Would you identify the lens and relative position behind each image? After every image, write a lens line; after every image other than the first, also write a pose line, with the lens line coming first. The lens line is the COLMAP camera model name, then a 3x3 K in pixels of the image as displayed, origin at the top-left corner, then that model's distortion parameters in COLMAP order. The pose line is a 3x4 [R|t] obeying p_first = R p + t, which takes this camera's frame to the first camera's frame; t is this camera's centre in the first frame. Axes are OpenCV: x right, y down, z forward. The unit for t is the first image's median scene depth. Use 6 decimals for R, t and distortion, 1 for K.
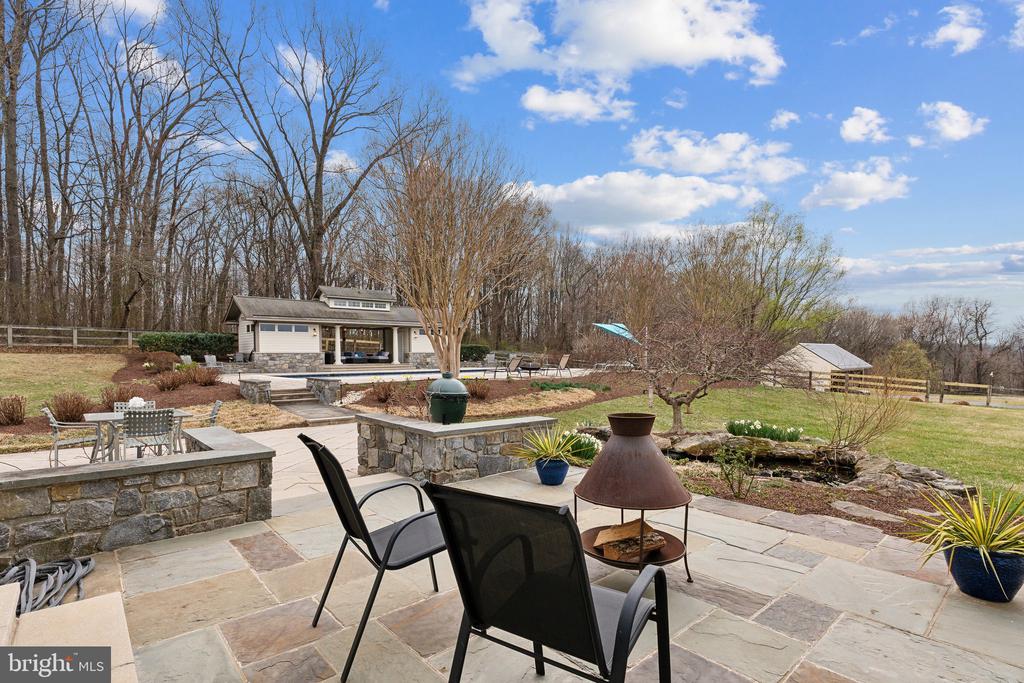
lens RADIAL K [[530.6, 0, 512.0], [0, 530.6, 341.5], [0, 0, 1]] dist [0.000816, -0.000253]
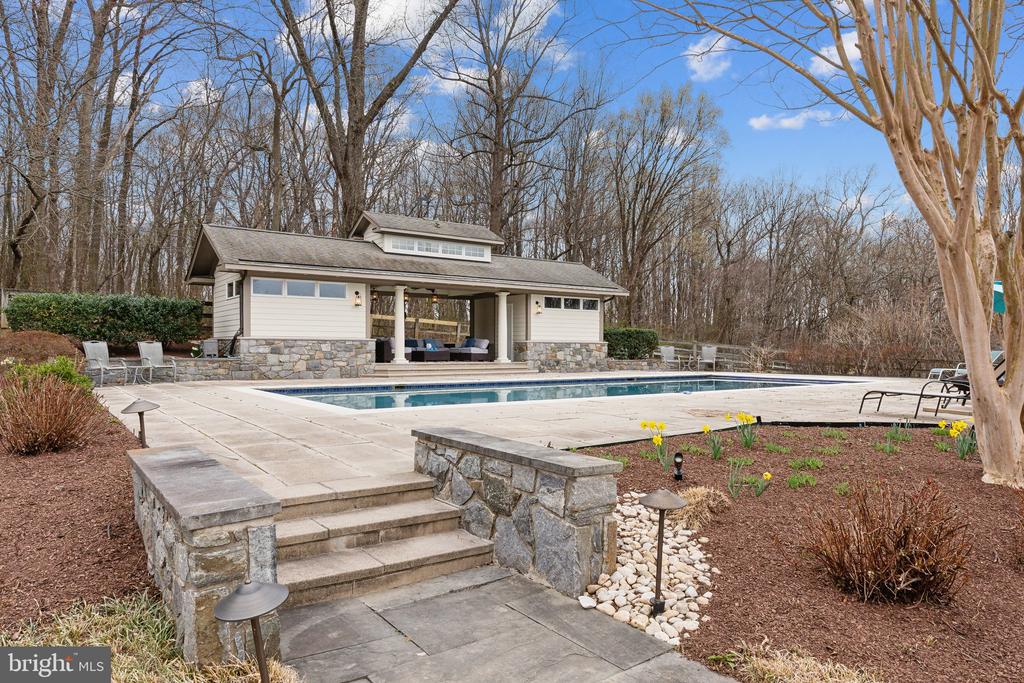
lens RADIAL K [[665.3, 0, 512.0], [0, 665.3, 341.5], [0, 0, 1]] dist [-0.037925, 0.001041]
pose [[0.996182, 0.004310, -0.087199, -0.166869], [-0.003314, 0.999928, 0.011568, 0.014914], [0.087243, -0.011234, 0.996124, 0.376391]]
